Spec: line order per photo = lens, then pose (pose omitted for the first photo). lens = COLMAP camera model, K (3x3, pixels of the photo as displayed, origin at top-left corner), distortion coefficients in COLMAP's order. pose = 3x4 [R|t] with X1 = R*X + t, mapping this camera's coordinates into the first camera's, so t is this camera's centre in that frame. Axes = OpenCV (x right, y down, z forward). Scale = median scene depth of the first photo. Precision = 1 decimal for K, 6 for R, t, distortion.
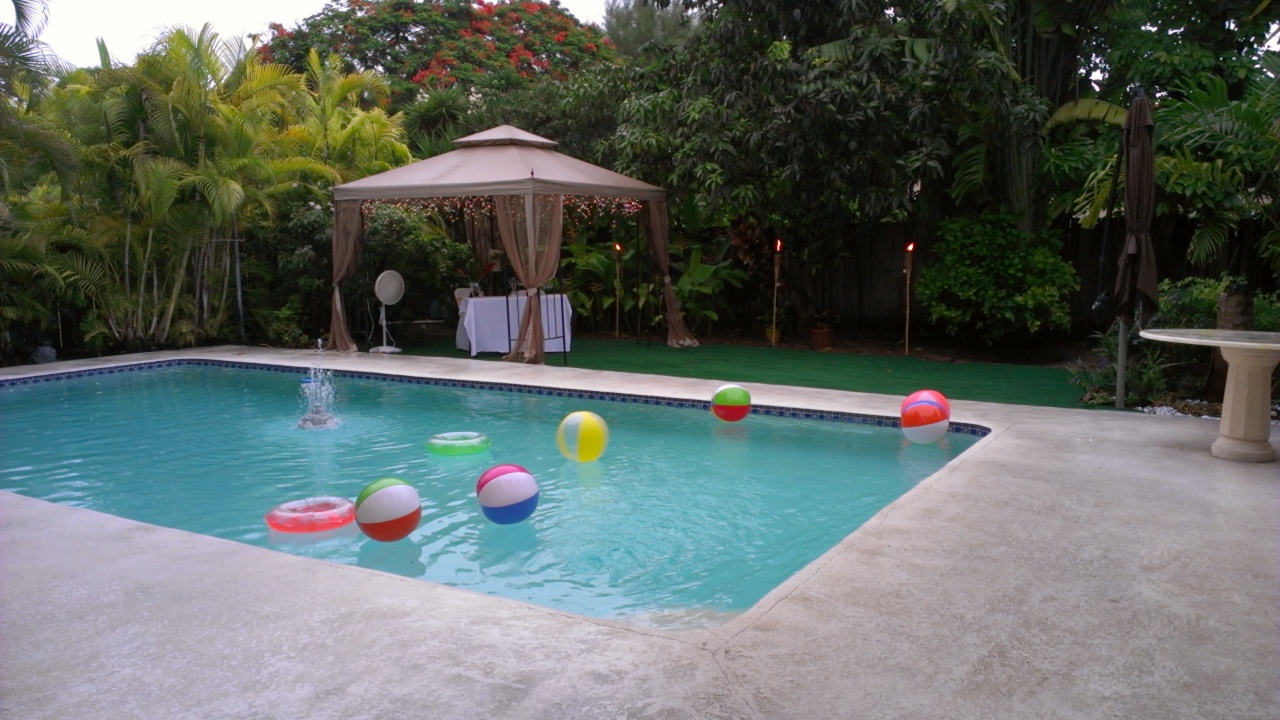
lens RADIAL K [[1015.8, 0, 640.0], [0, 1015.8, 360.0], [0, 0, 1]] dist [0.129322, -0.201569]
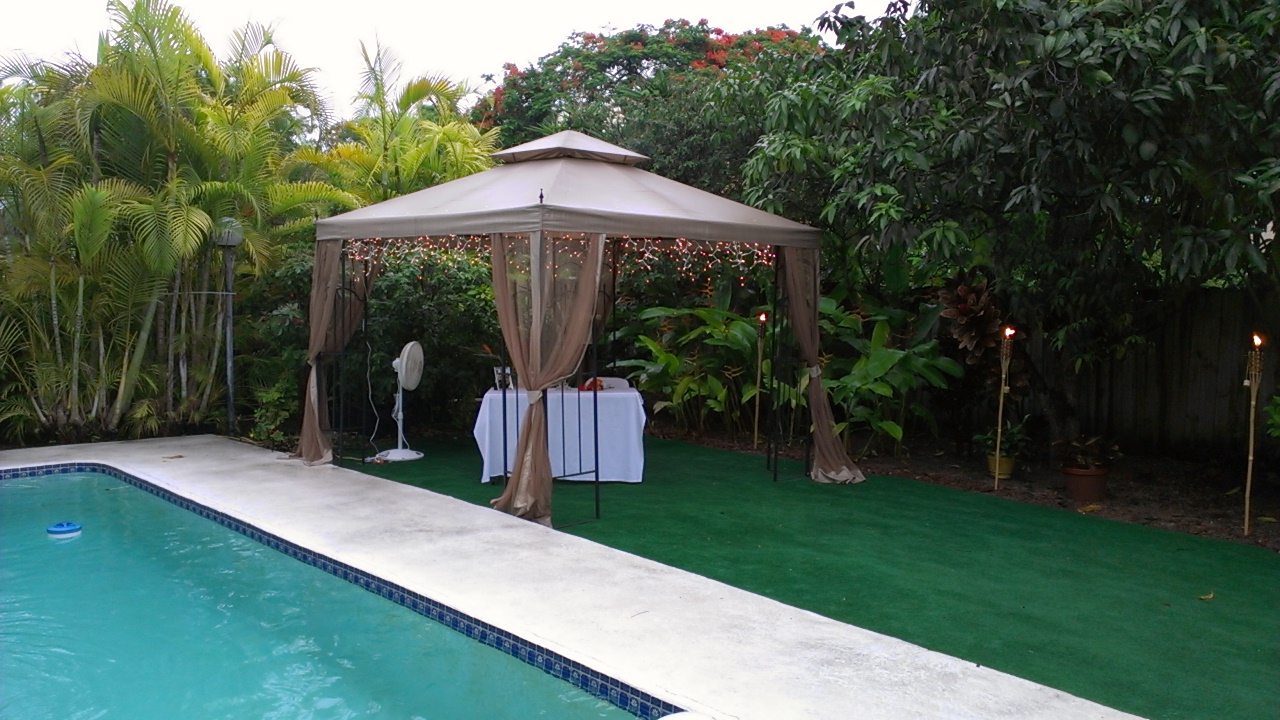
lens RADIAL K [[1015.8, 0, 640.0], [0, 1015.8, 360.0], [0, 0, 1]] dist [0.129322, -0.201569]
pose [[0.963680, 0.043788, -0.263446, 0.093910], [-0.056033, 0.997661, -0.039143, -0.059594], [0.261116, 0.052483, 0.963880, 0.391278]]
